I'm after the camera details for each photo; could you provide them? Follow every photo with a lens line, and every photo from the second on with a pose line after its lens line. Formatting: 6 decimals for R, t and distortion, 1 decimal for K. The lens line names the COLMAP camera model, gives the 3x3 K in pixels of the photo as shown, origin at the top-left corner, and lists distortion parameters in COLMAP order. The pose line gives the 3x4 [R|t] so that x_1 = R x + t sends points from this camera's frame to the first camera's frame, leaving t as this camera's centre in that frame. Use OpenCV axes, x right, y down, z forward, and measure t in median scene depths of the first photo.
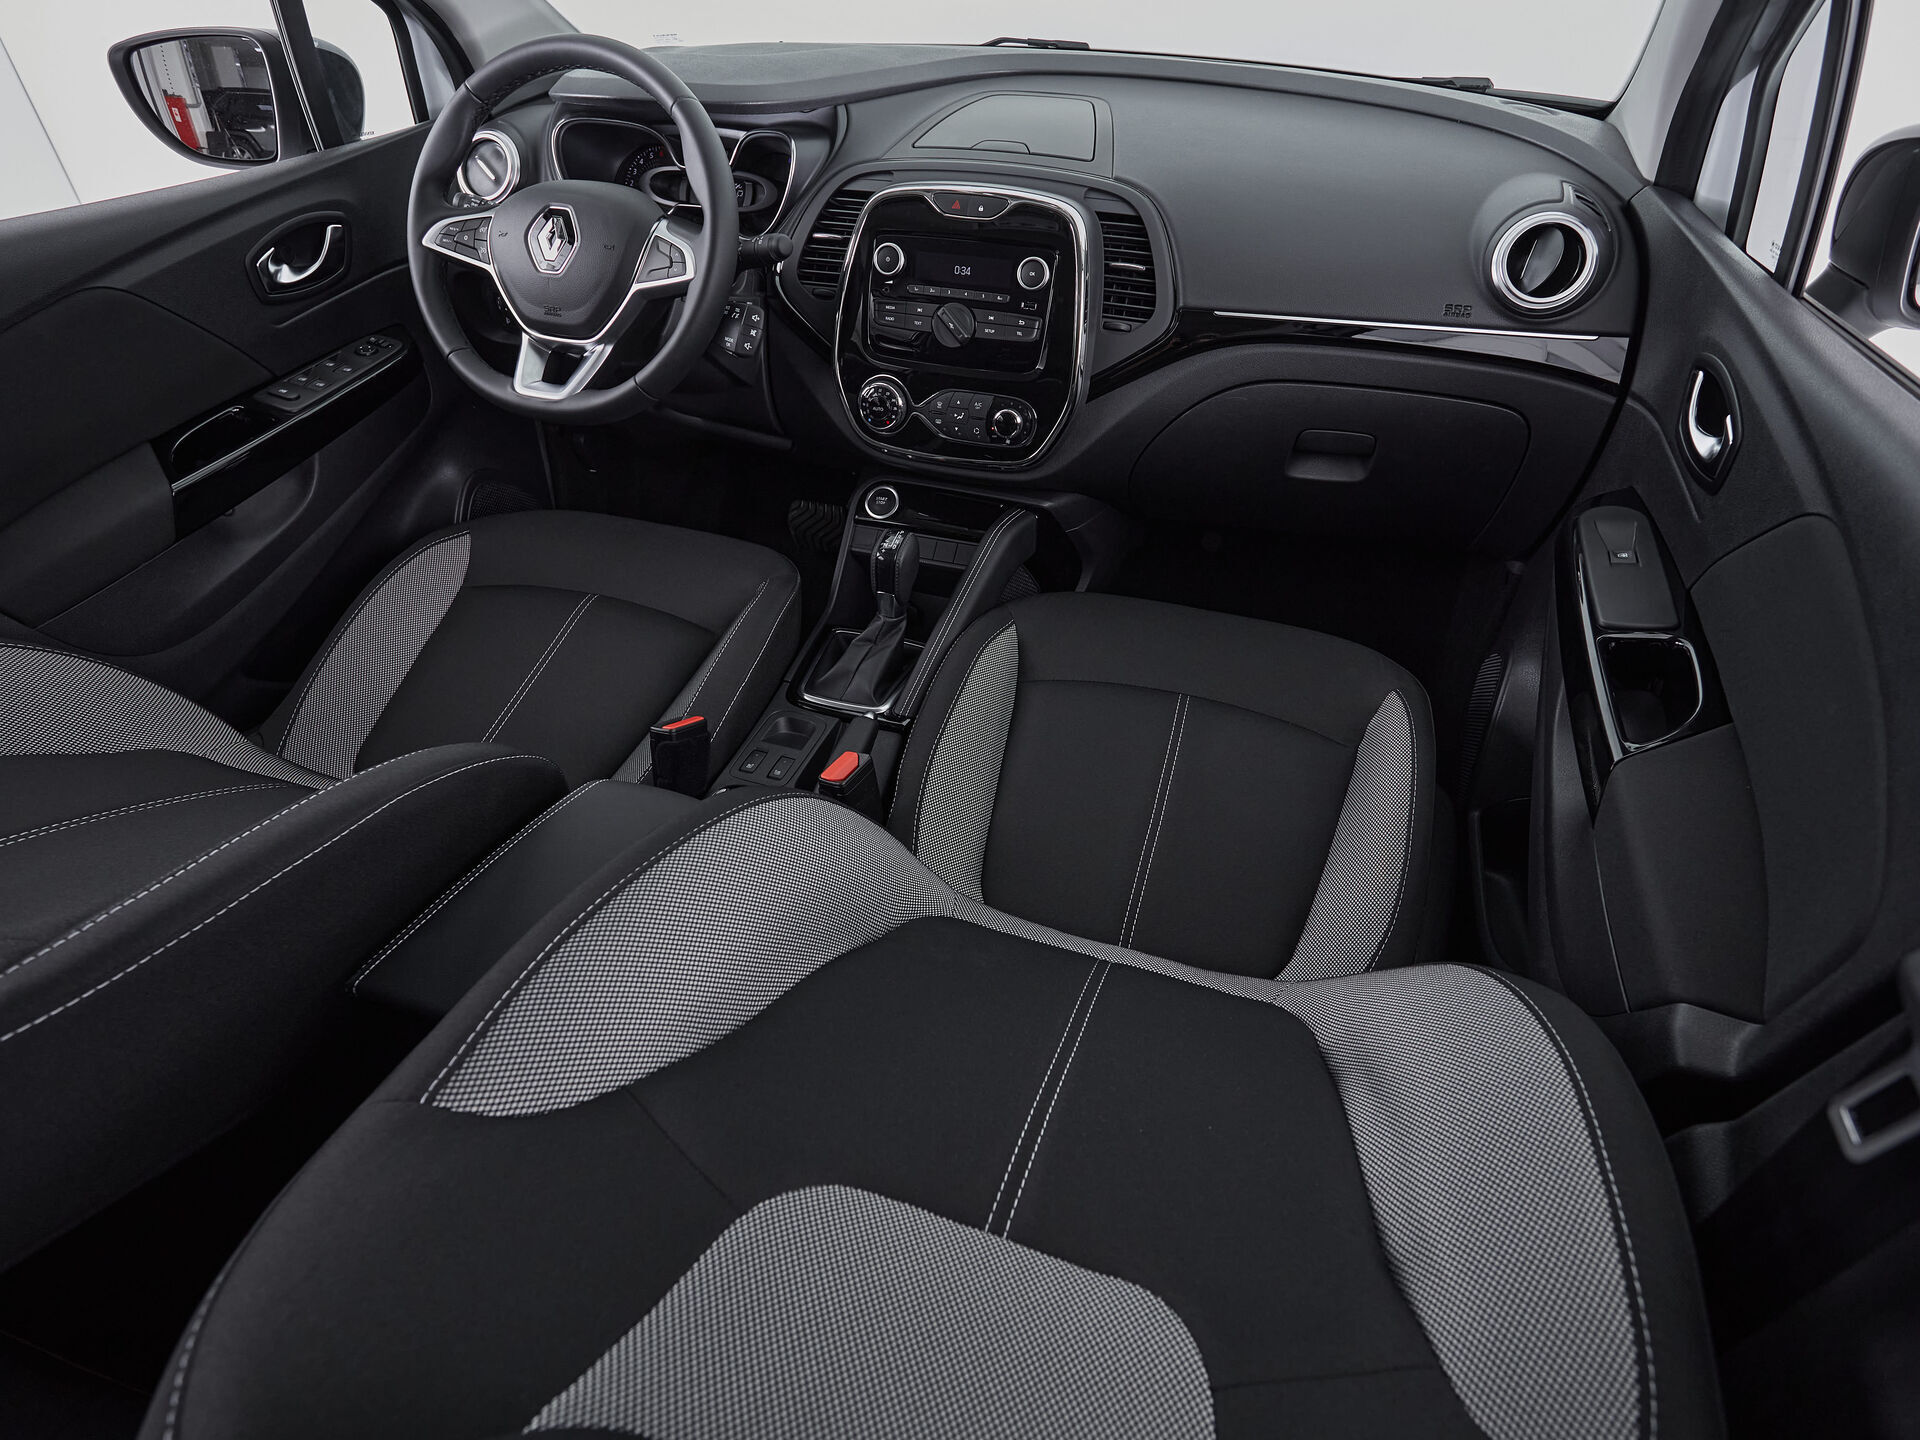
lens RADIAL K [[1064.4, 0, 967.5], [0, 1064.4, 729.4], [0, 0, 1]] dist [-0.001672, -0.004393]
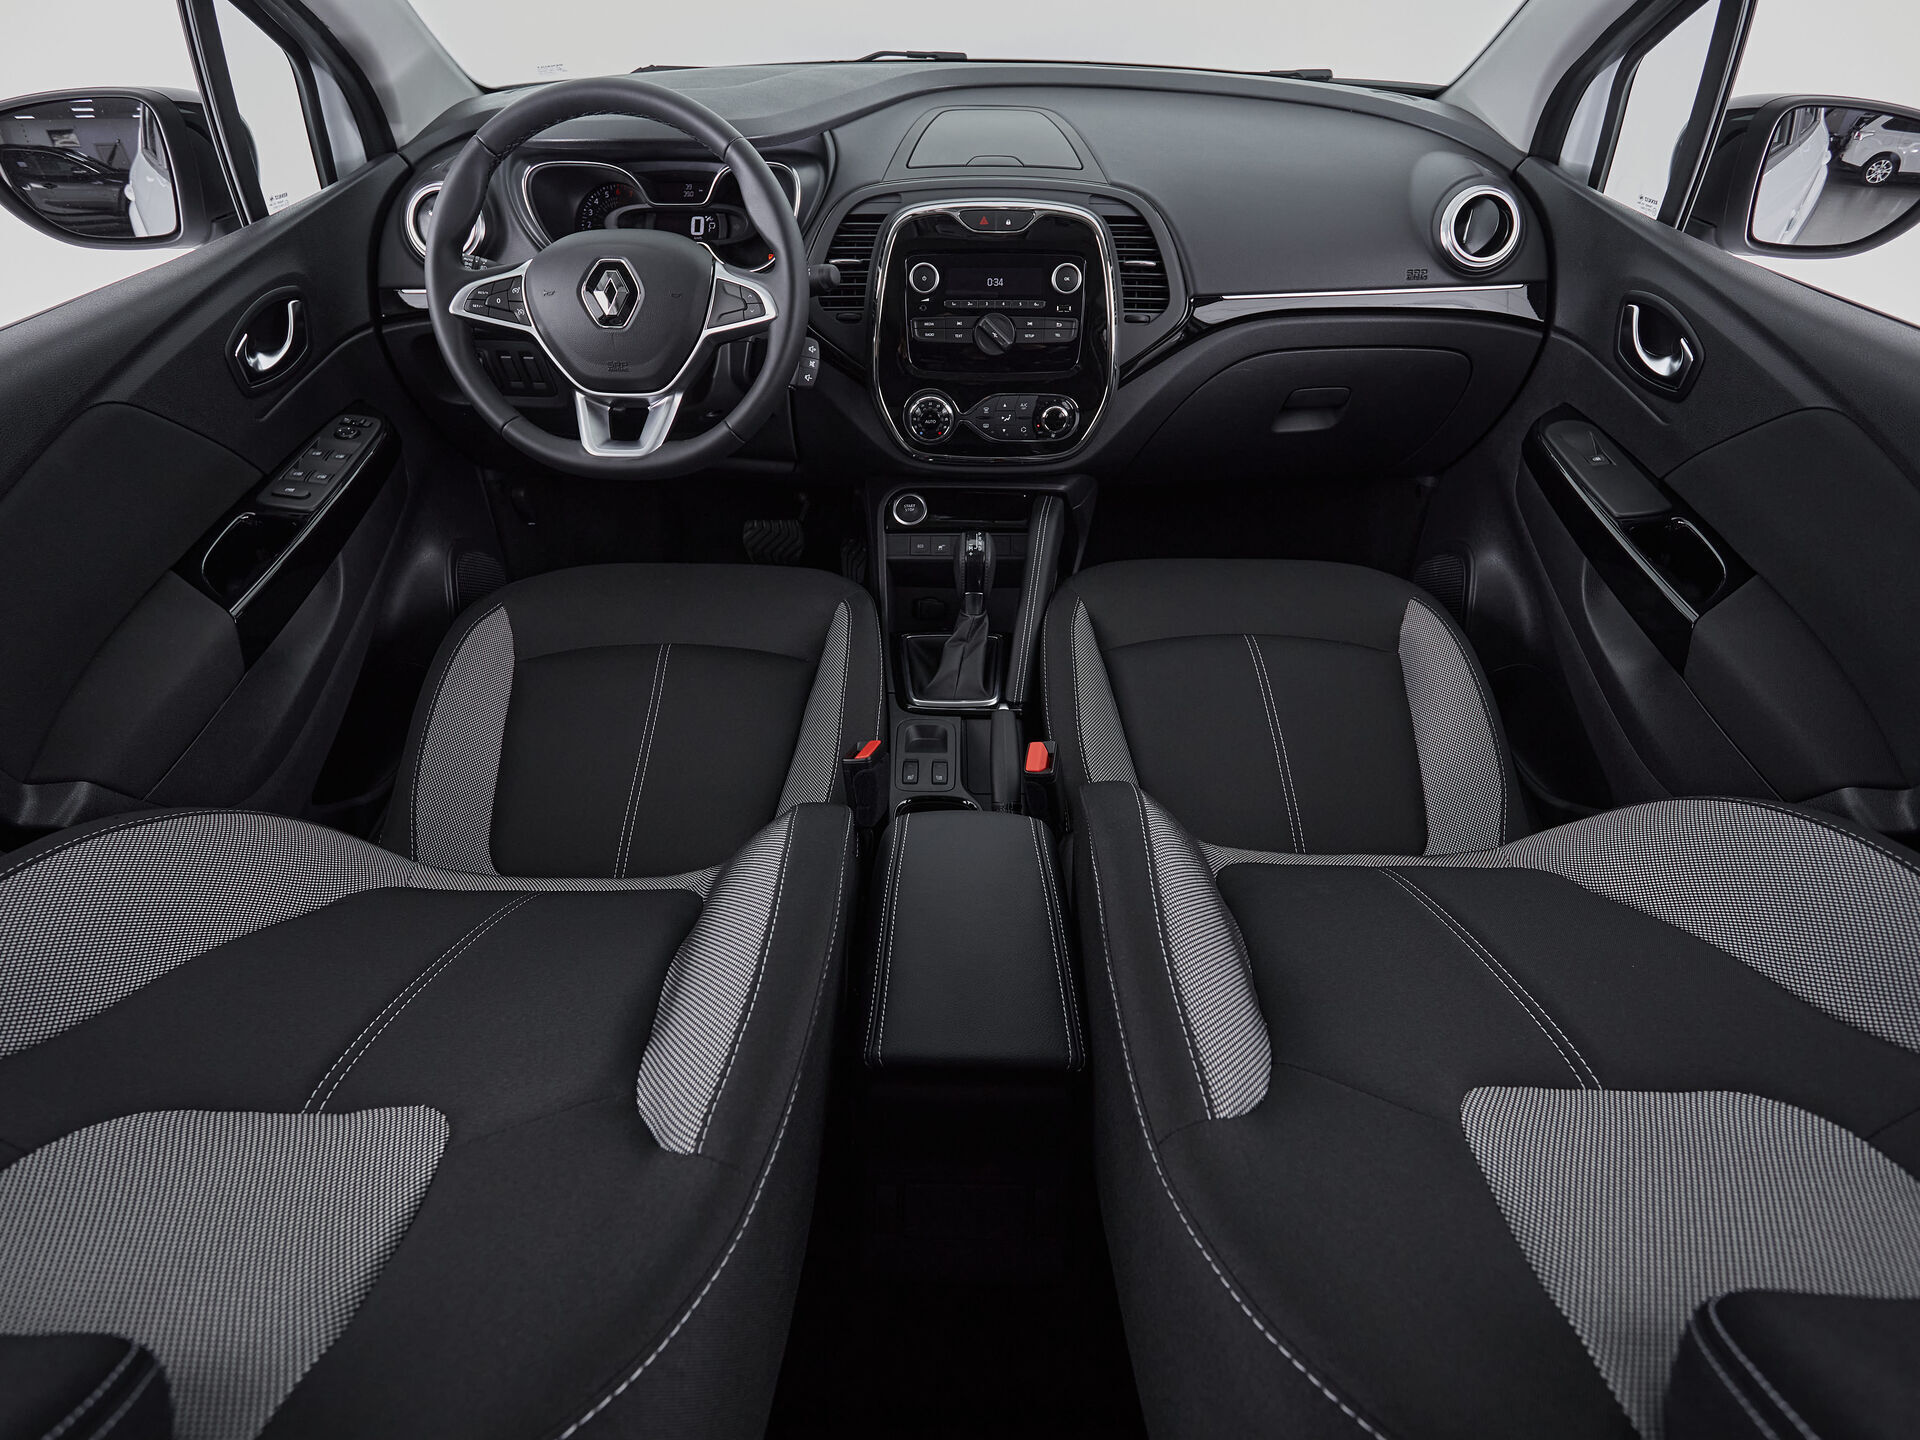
lens RADIAL K [[998.0, 0, 952.7], [0, 998.0, 728.6], [0, 0, 1]] dist [-0.003660, -0.003431]
pose [[0.950696, -0.205954, 0.231861, -0.363482], [0.197143, 0.978487, 0.060815, -0.060893], [-0.239398, -0.012107, 0.970846, 0.032303]]
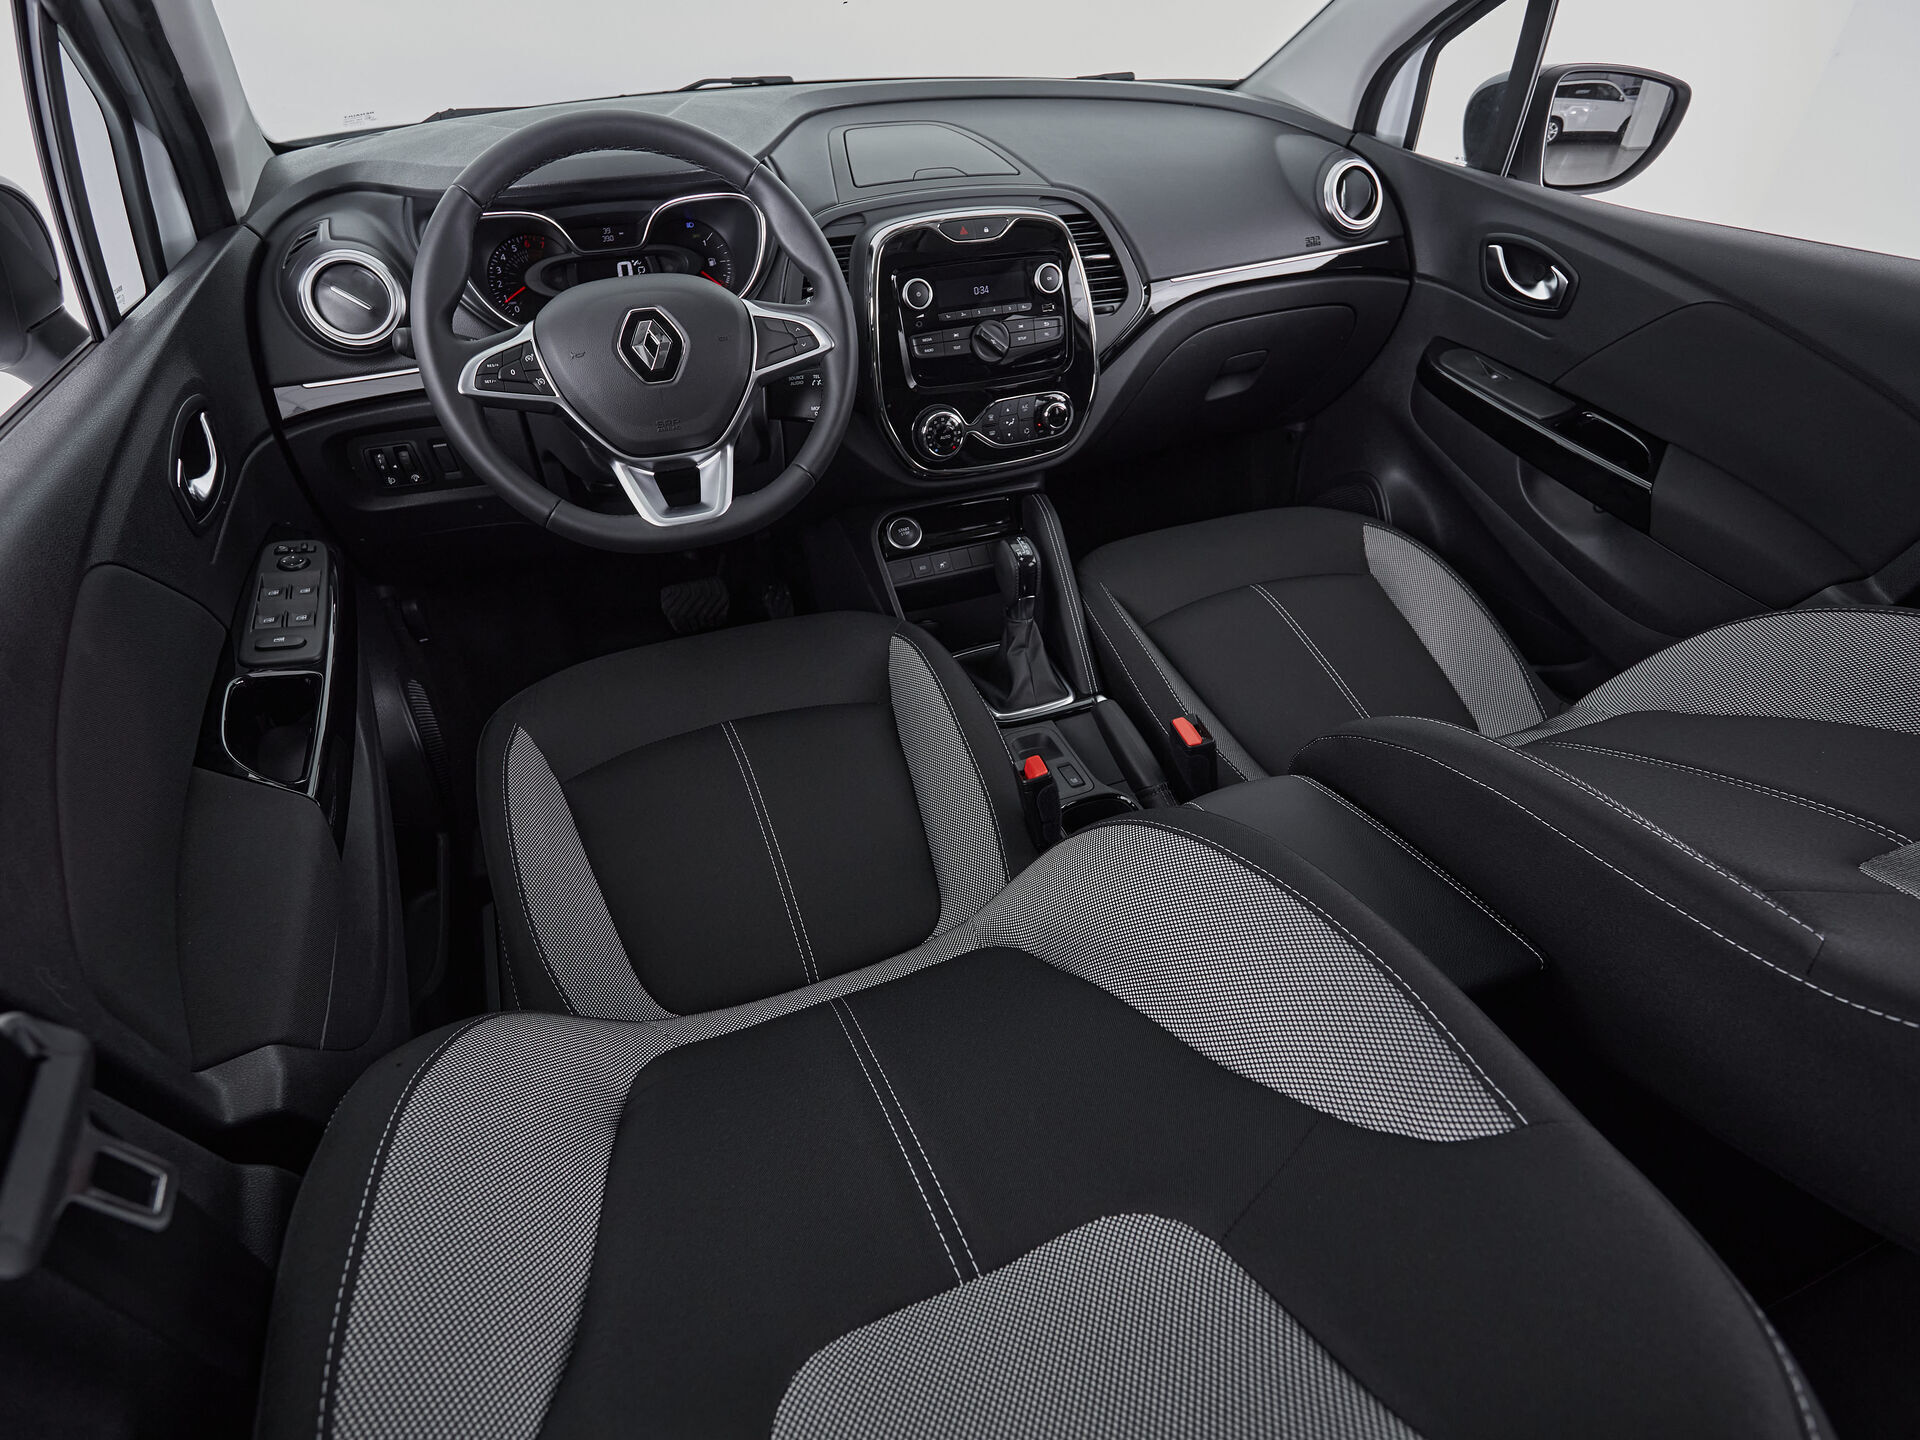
lens RADIAL K [[998.0, 0, 954.6], [0, 998.0, 728.0], [0, 0, 1]] dist [-0.003660, -0.003431]
pose [[0.763473, -0.416152, 0.493889, -0.691716], [0.409301, 0.903316, 0.128423, -0.170575], [-0.499581, 0.104102, 0.859989, 0.193923]]
